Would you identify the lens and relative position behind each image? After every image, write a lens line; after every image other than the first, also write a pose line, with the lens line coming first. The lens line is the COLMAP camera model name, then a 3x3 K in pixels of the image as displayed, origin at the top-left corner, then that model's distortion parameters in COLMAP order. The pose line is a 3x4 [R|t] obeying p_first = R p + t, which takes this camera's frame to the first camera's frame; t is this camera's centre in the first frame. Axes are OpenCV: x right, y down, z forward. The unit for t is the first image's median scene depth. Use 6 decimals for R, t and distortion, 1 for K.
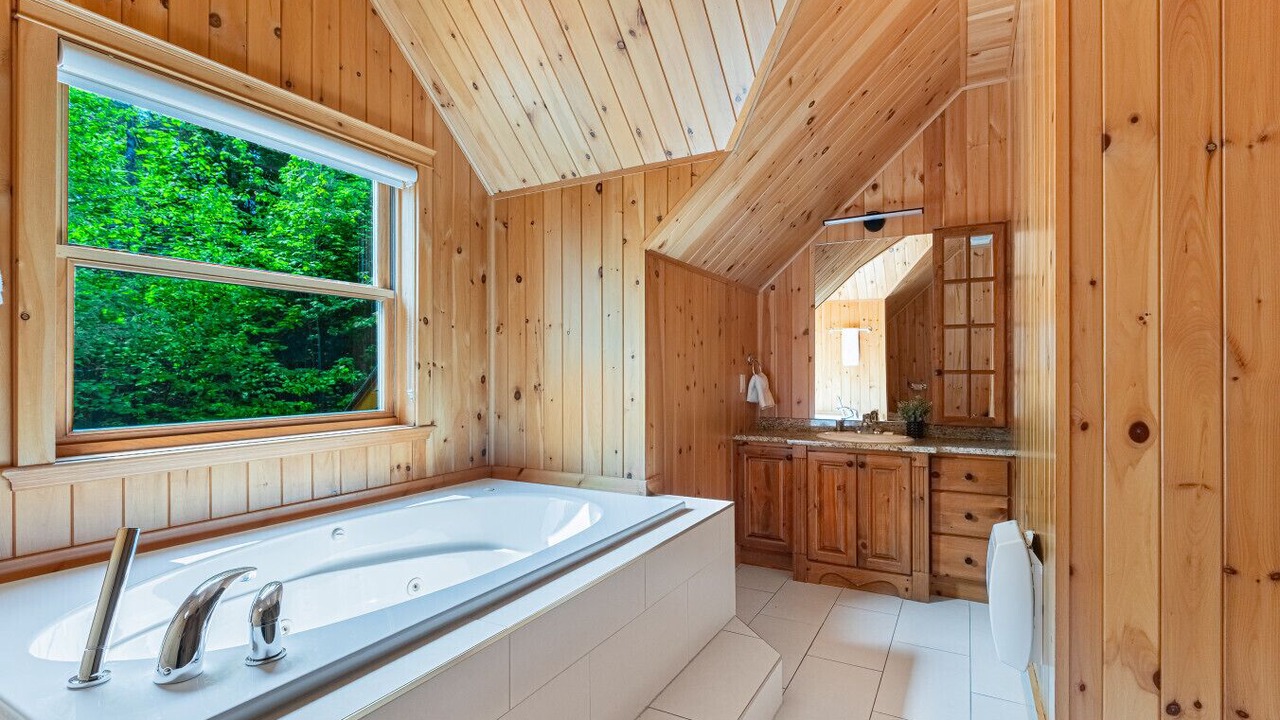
lens RADIAL K [[602.2, 0, 640.0], [0, 602.2, 360.0], [0, 0, 1]] dist [0.000367, -0.000045]
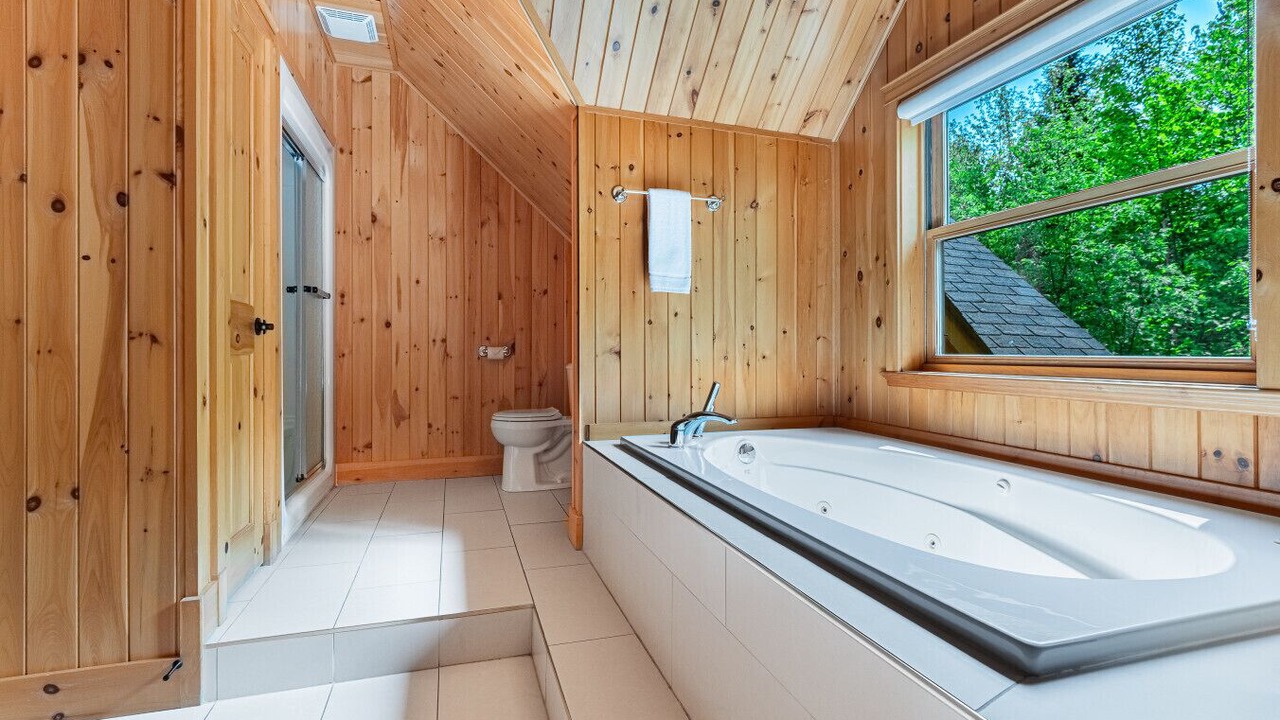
lens RADIAL K [[602.2, 0, 640.0], [0, 602.2, 360.0], [0, 0, 1]] dist [0.000367, -0.000045]
pose [[-0.691913, 0.035939, -0.721086, 0.495571], [0.040614, 0.999116, 0.010826, 0.057964], [0.720838, -0.021795, -0.692761, 1.124109]]
